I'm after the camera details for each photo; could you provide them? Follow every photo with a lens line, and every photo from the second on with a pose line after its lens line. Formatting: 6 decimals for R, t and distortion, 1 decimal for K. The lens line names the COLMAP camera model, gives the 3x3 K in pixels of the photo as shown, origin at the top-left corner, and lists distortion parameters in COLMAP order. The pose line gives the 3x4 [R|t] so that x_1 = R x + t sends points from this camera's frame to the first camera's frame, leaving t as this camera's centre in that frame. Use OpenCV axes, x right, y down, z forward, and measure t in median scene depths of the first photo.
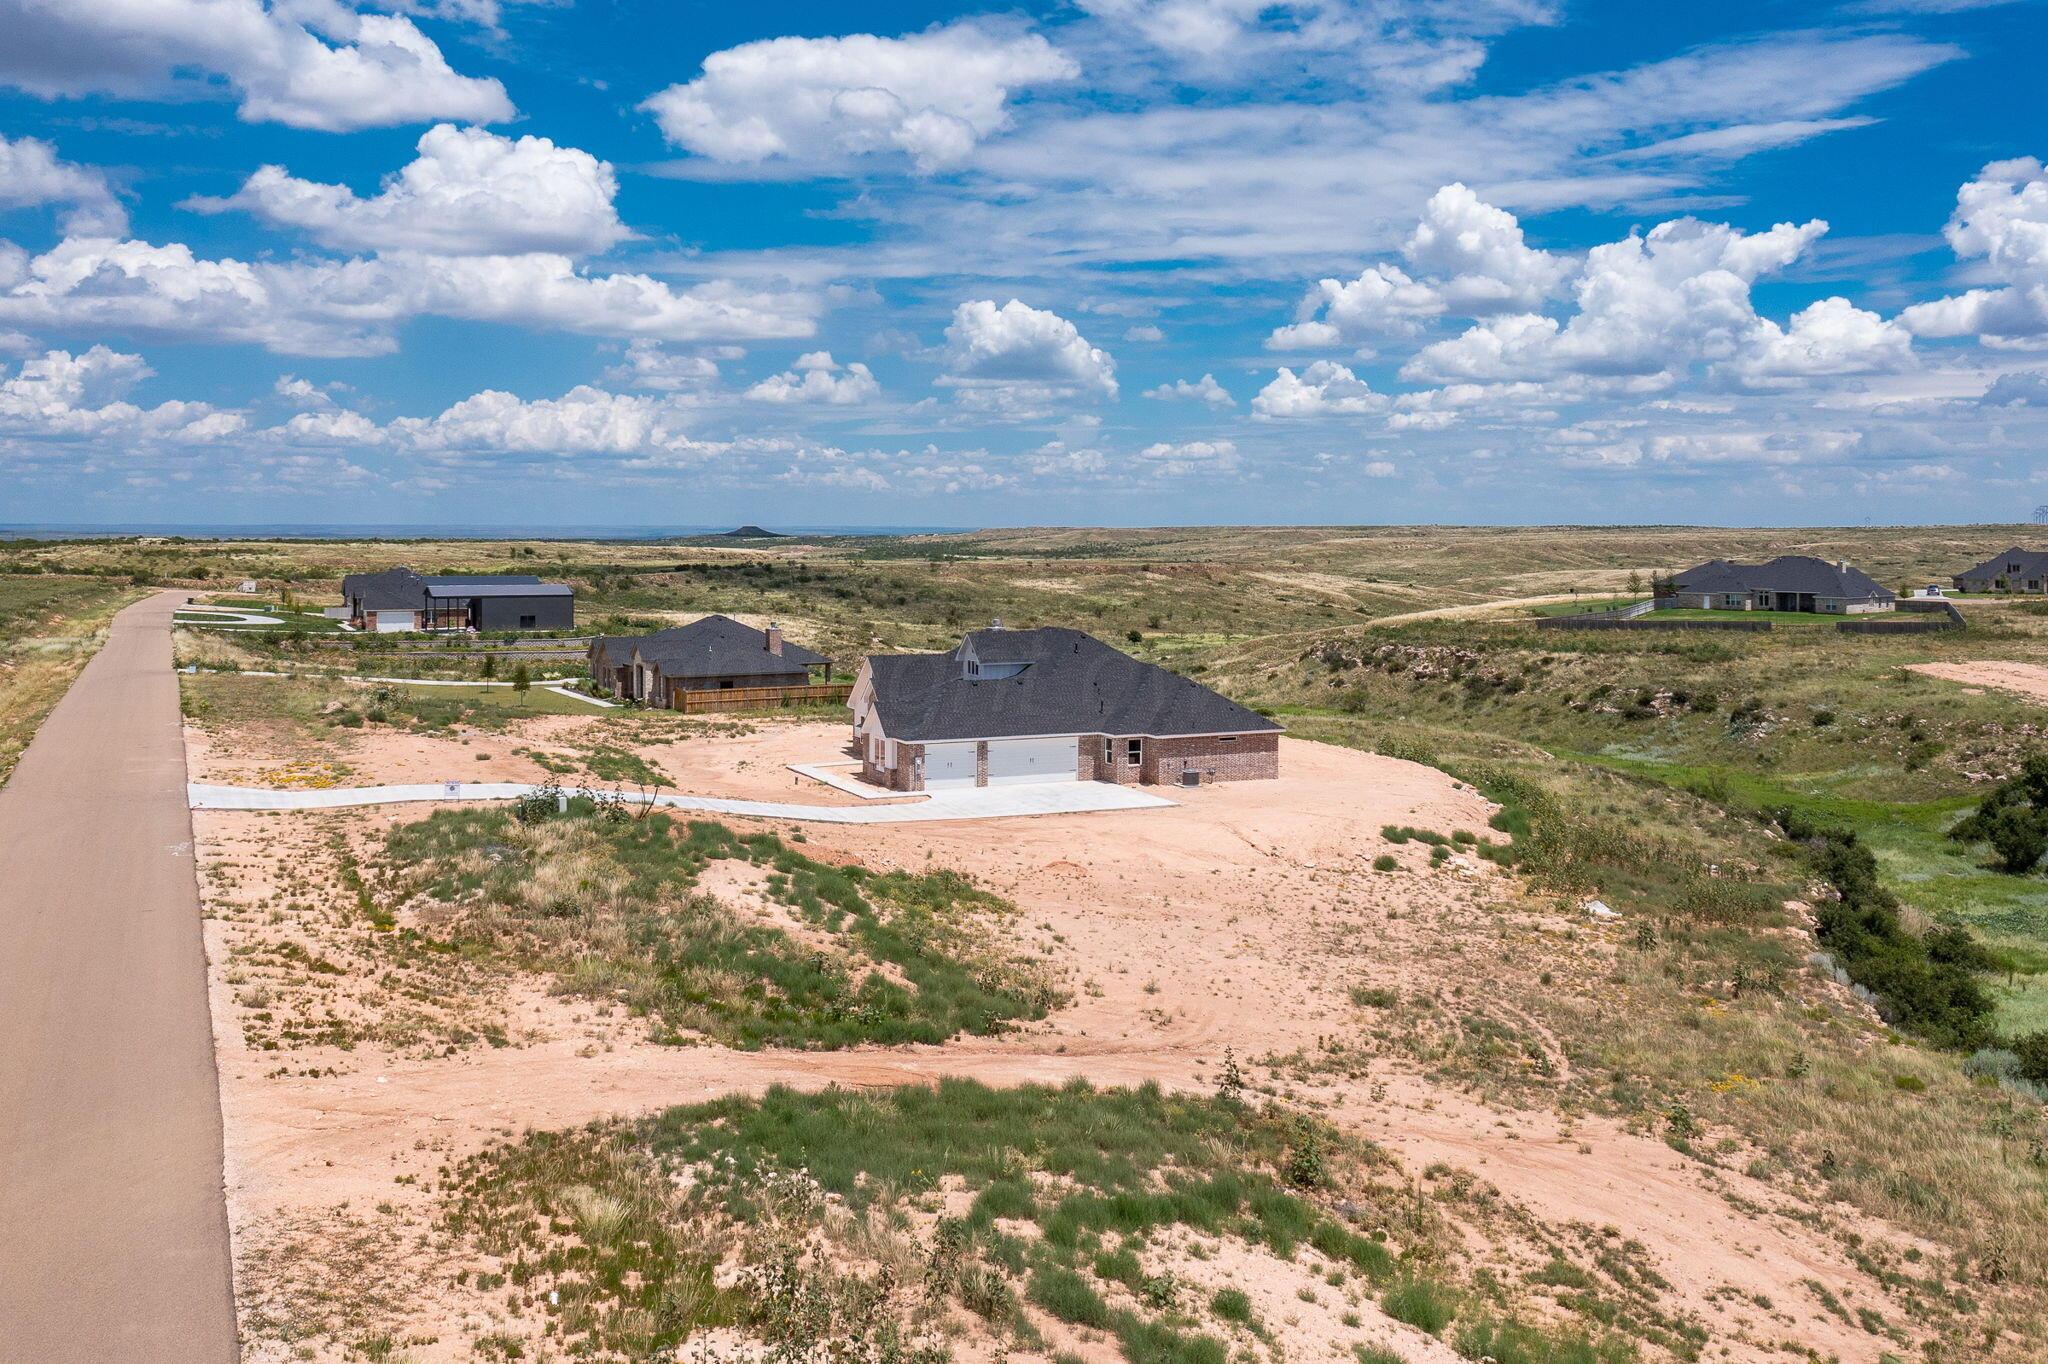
lens RADIAL K [[1919.0, 0, 1038.2], [0, 1919.0, 663.7], [0, 0, 1]] dist [-0.012487, 0.000000]
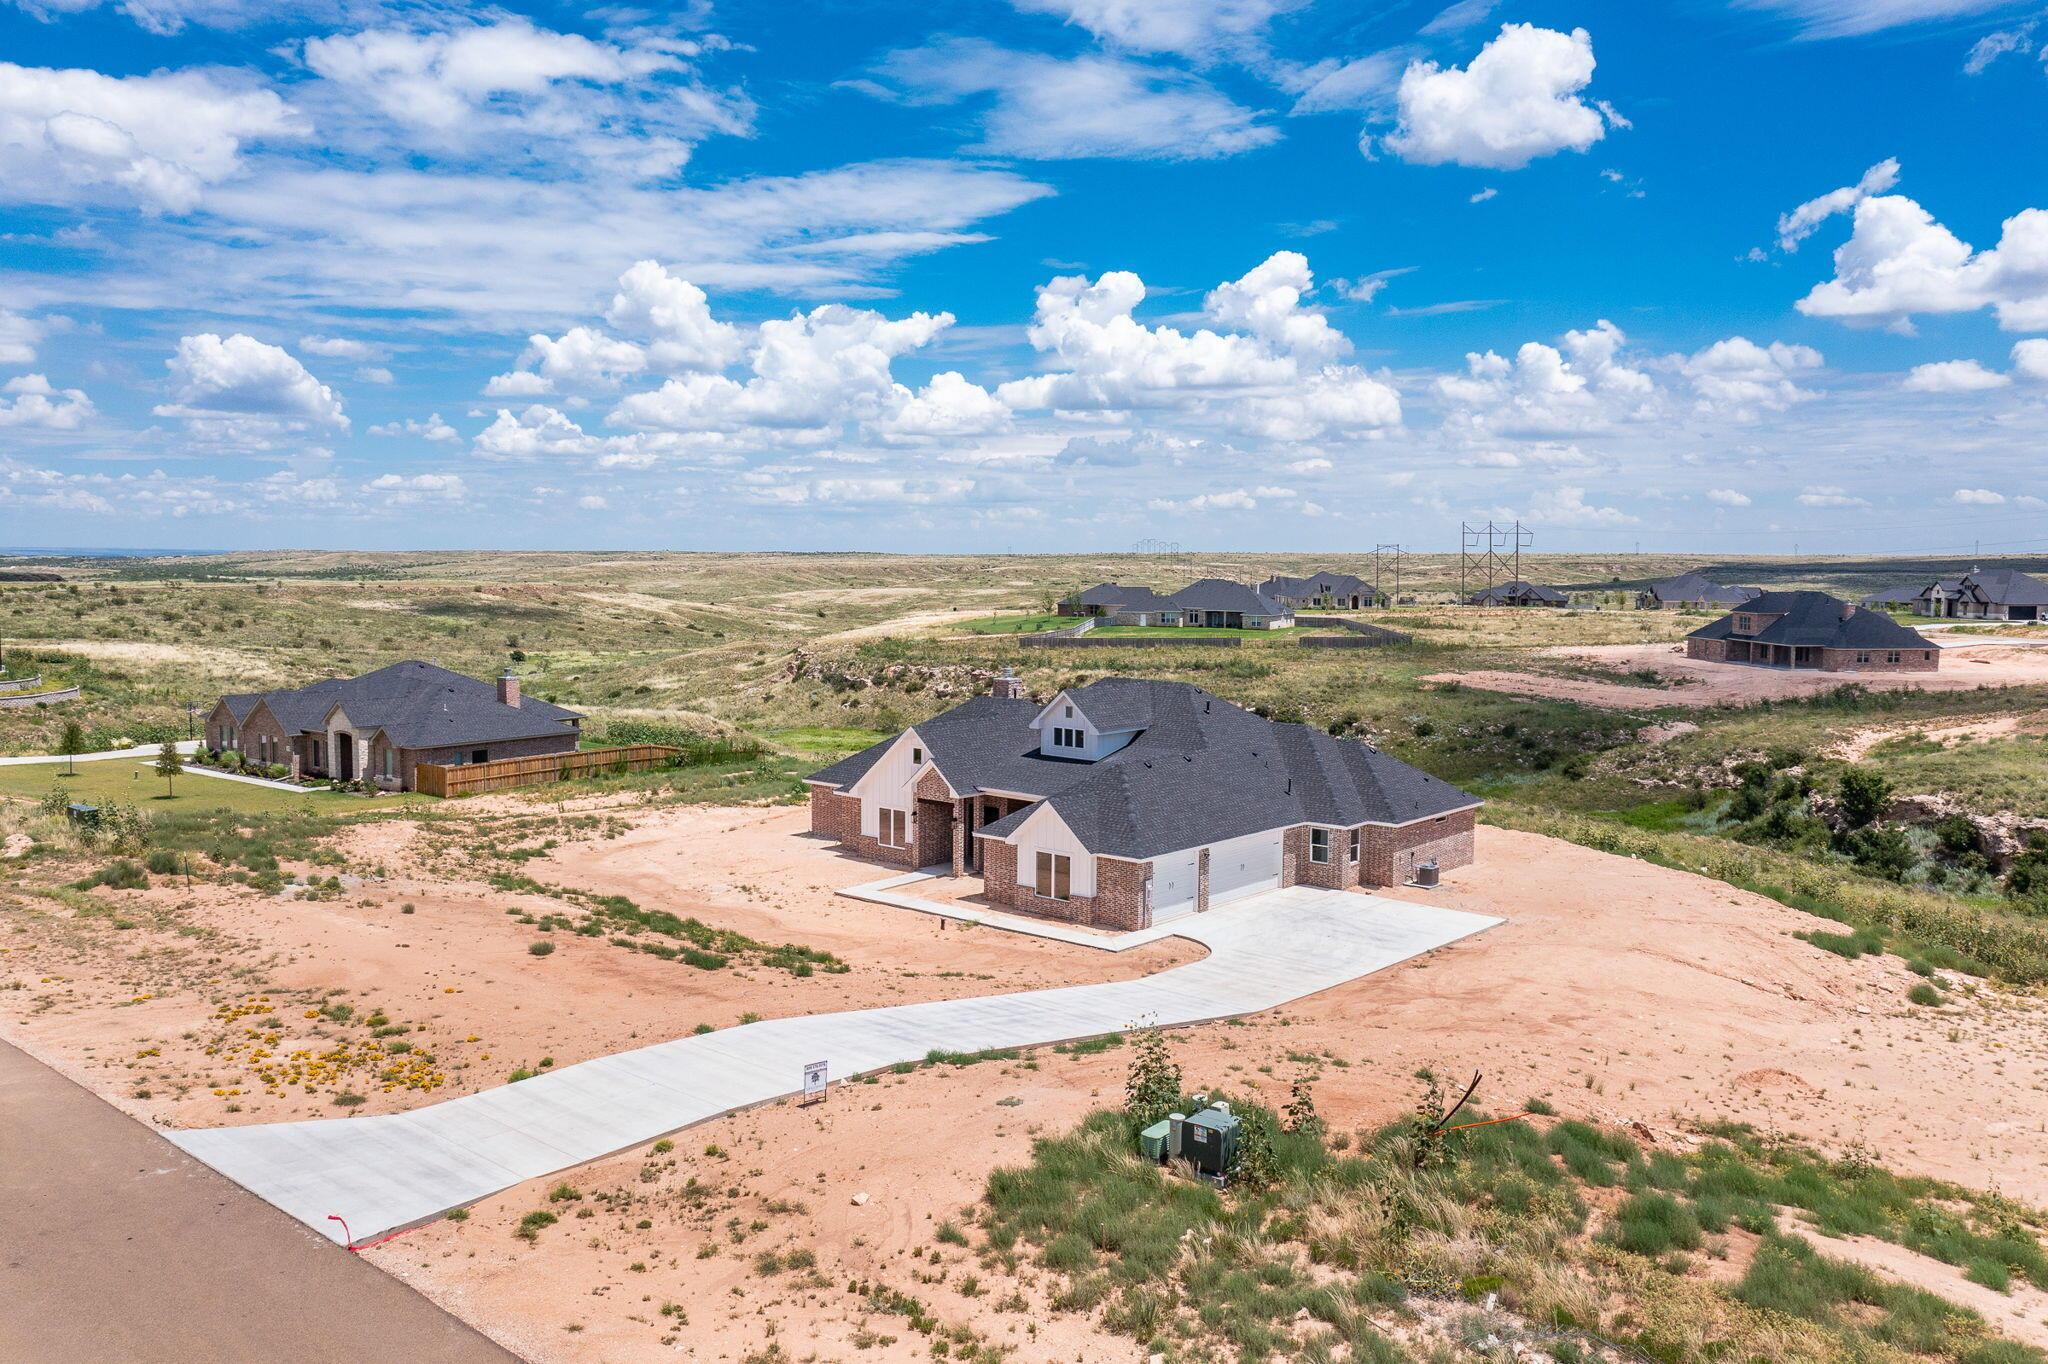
lens RADIAL K [[1624.0, 0, 1026.3], [0, 1624.0, 645.7], [0, 0, 1]] dist [-0.010981, 0.012240]
pose [[0.907054, -0.017773, 0.420640, -0.053157], [0.023454, 0.999690, -0.008337, -0.004883], [-0.420361, 0.017428, 0.907189, 0.073819]]
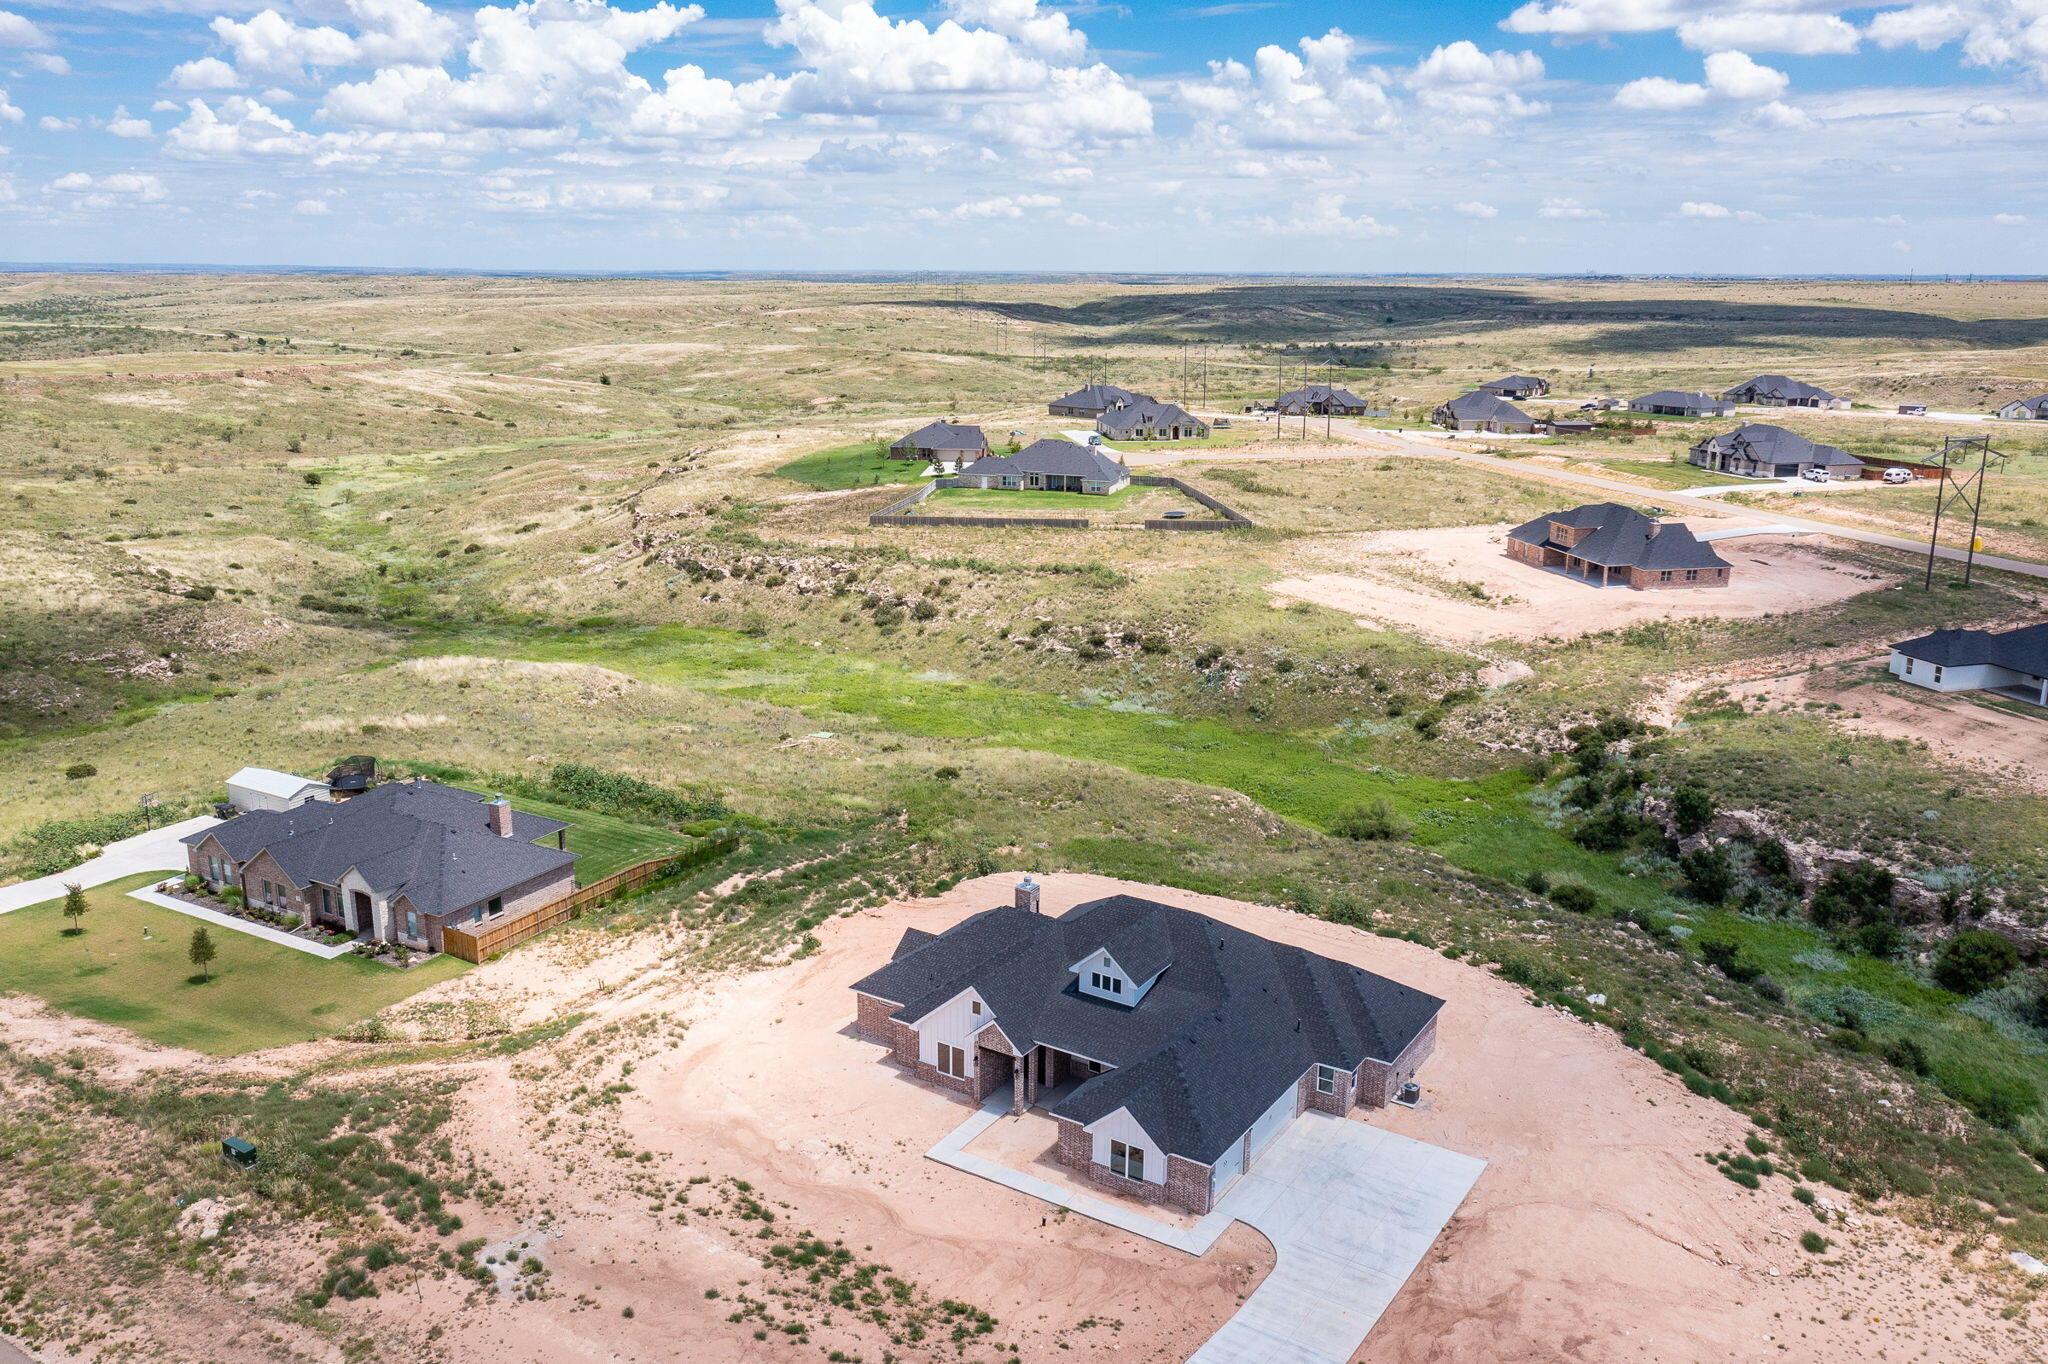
lens RADIAL K [[1624.0, 0, 1028.0], [0, 1624.0, 643.5], [0, 0, 1]] dist [-0.010981, 0.012240]
pose [[0.839311, -0.118520, 0.530575, -0.072802], [0.033261, 0.985314, 0.167484, -0.045604], [-0.542633, -0.122924, 0.830926, 0.074086]]
